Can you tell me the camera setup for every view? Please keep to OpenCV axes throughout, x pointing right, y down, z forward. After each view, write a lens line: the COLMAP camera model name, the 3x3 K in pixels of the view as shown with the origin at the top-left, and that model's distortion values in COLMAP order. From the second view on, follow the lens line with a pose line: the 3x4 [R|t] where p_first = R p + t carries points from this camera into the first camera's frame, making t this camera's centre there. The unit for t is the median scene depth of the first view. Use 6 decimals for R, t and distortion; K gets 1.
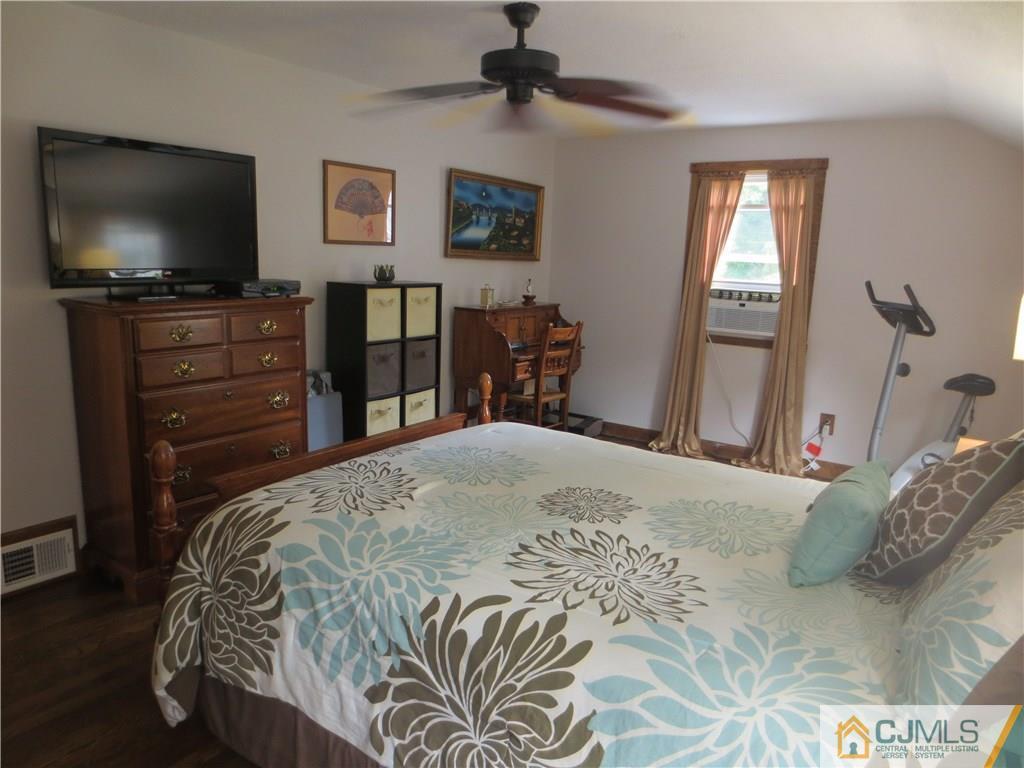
lens RADIAL K [[721.1, 0, 509.7], [0, 721.1, 386.8], [0, 0, 1]] dist [-0.035649, 0.011971]
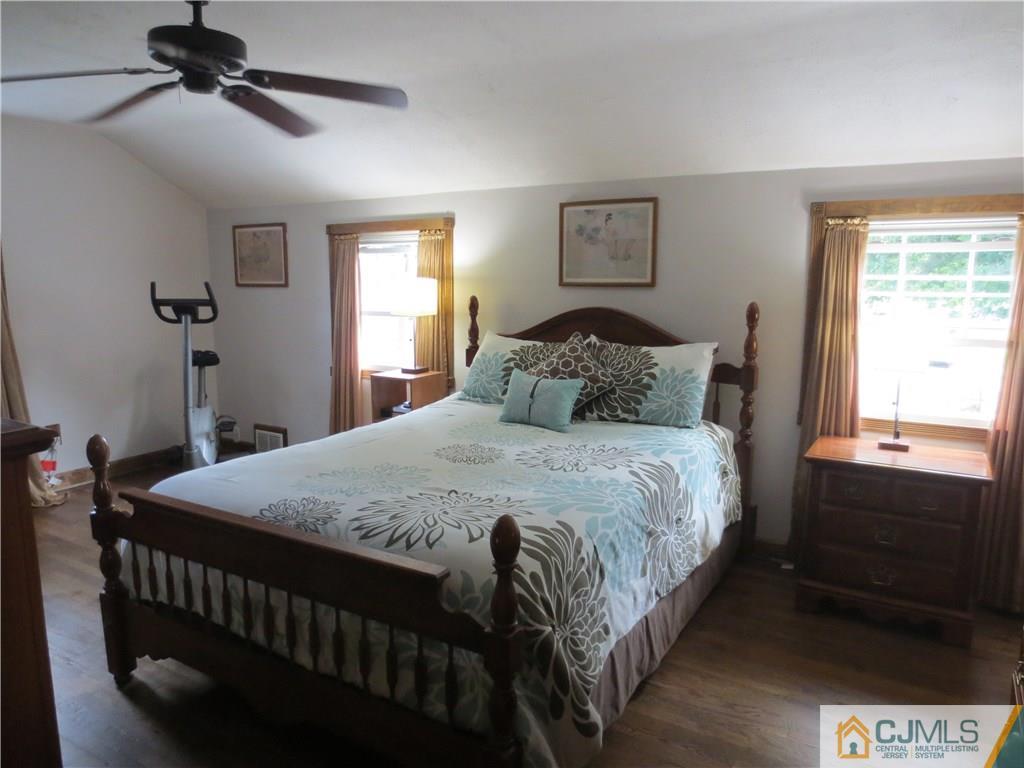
lens RADIAL K [[721.1, 0, 510.9], [0, 721.1, 383.0], [0, 0, 1]] dist [-0.035649, 0.011971]
pose [[-0.054803, -0.188281, 0.980585, -1.289987], [0.181647, 0.963793, 0.195209, -0.227596], [-0.981836, 0.188818, -0.018618, 1.025925]]
